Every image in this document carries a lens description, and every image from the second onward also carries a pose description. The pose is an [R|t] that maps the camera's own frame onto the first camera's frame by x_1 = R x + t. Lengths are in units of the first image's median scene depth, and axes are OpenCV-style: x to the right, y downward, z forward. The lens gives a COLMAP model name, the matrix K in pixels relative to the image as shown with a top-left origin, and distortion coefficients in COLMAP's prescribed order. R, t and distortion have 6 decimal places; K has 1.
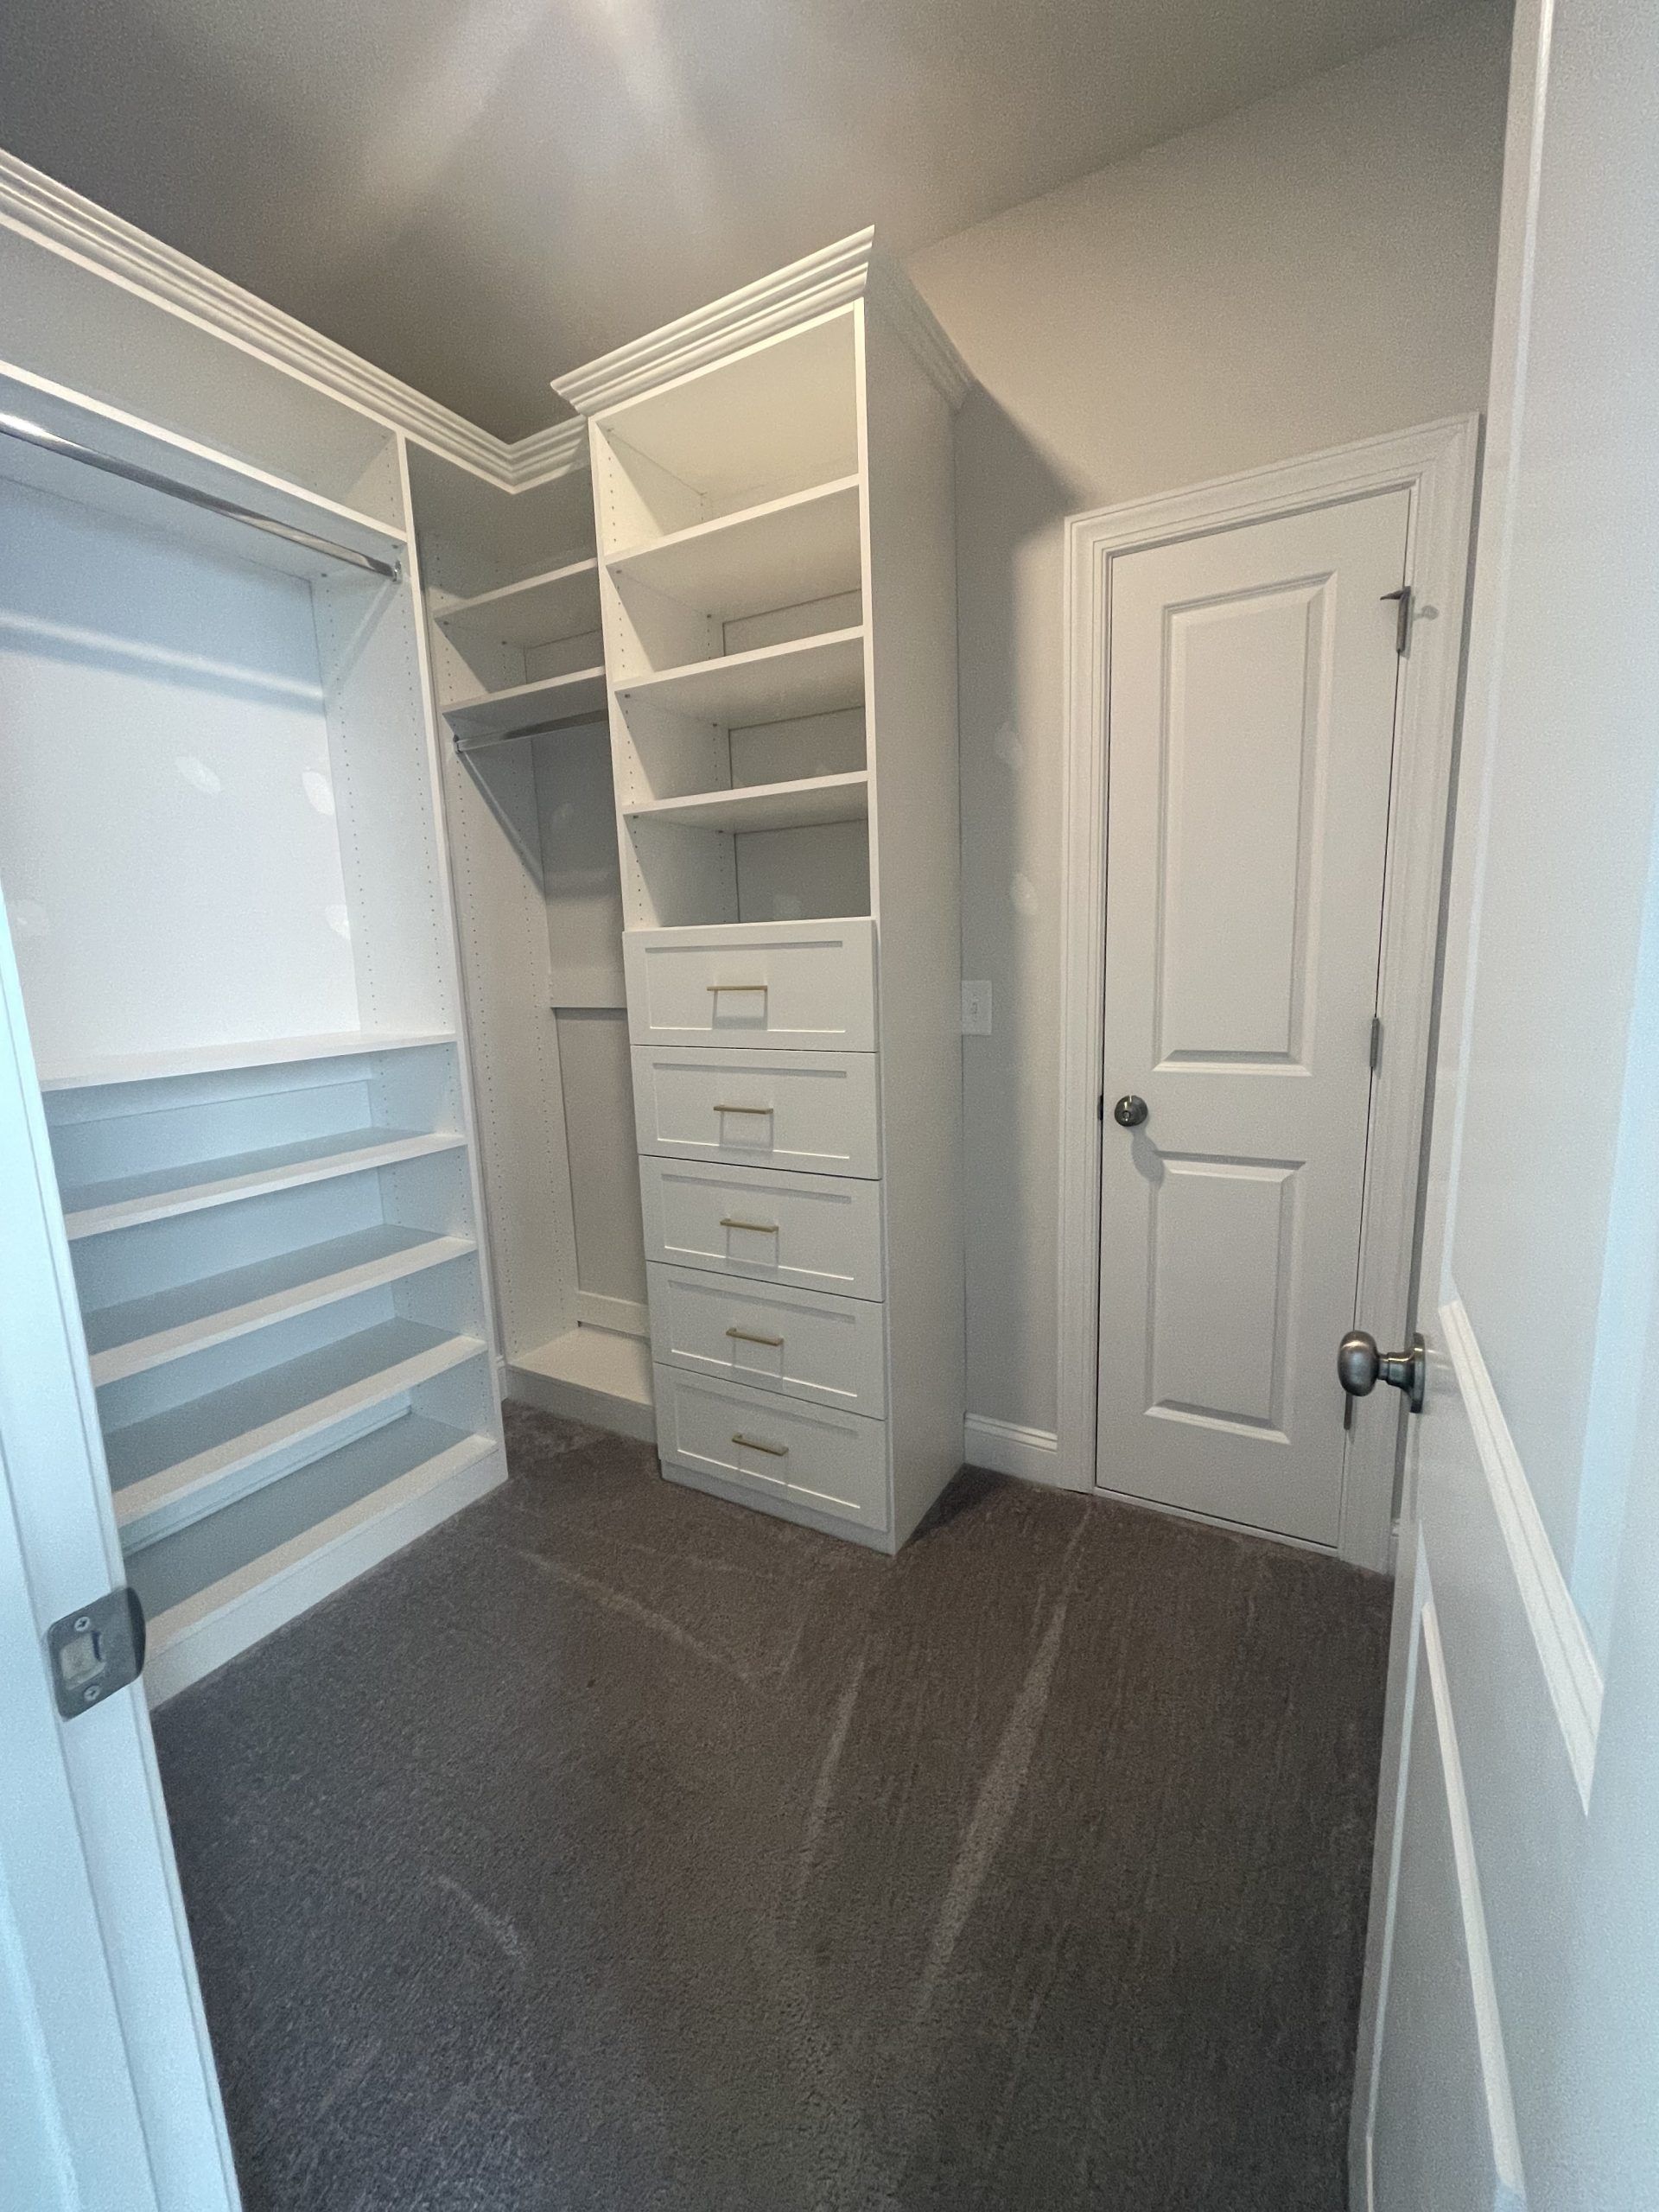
lens RADIAL K [[893.4, 0, 831.6], [0, 893.4, 1108.1], [0, 0, 1]] dist [-0.000017, 0.000143]
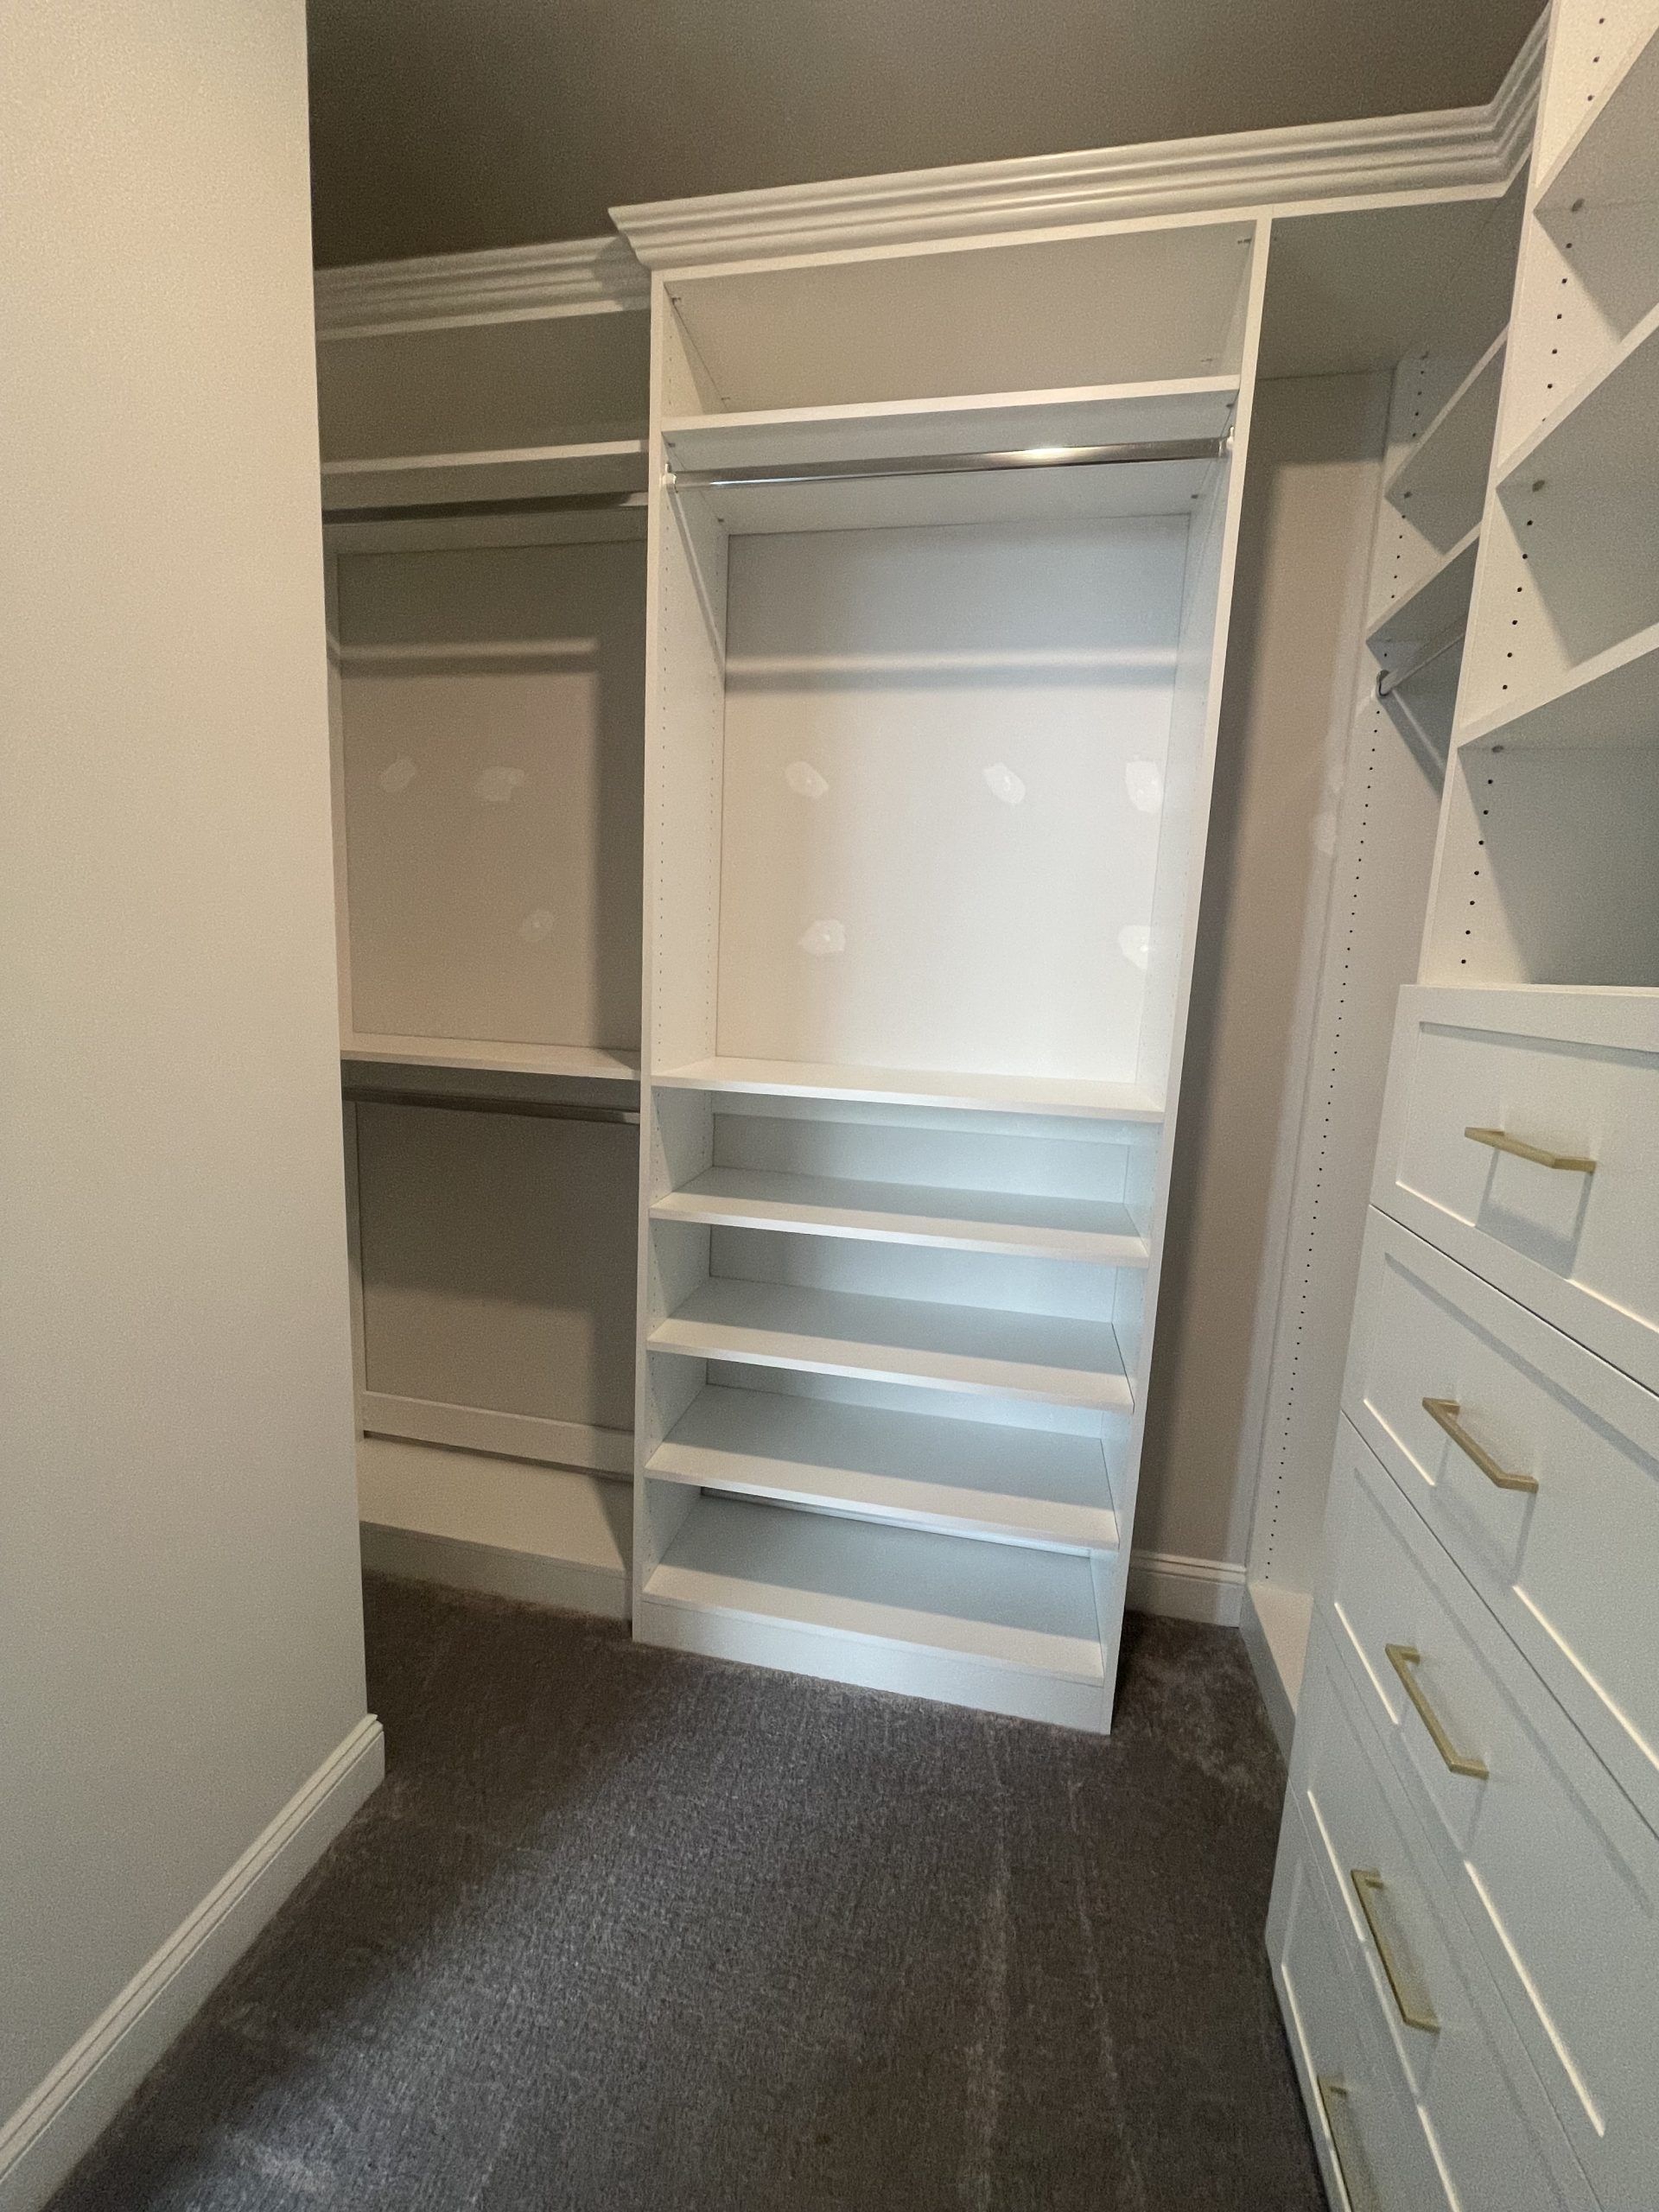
lens RADIAL K [[900.7, 0, 829.5], [0, 900.7, 1106.0], [0, 0, 1]] dist [0.001441, 0.000360]
pose [[0.318514, 0.197890, -0.927032, 0.151996], [-0.218348, 0.966984, 0.131397, -0.129829], [0.922428, 0.160564, 0.351207, 0.539285]]
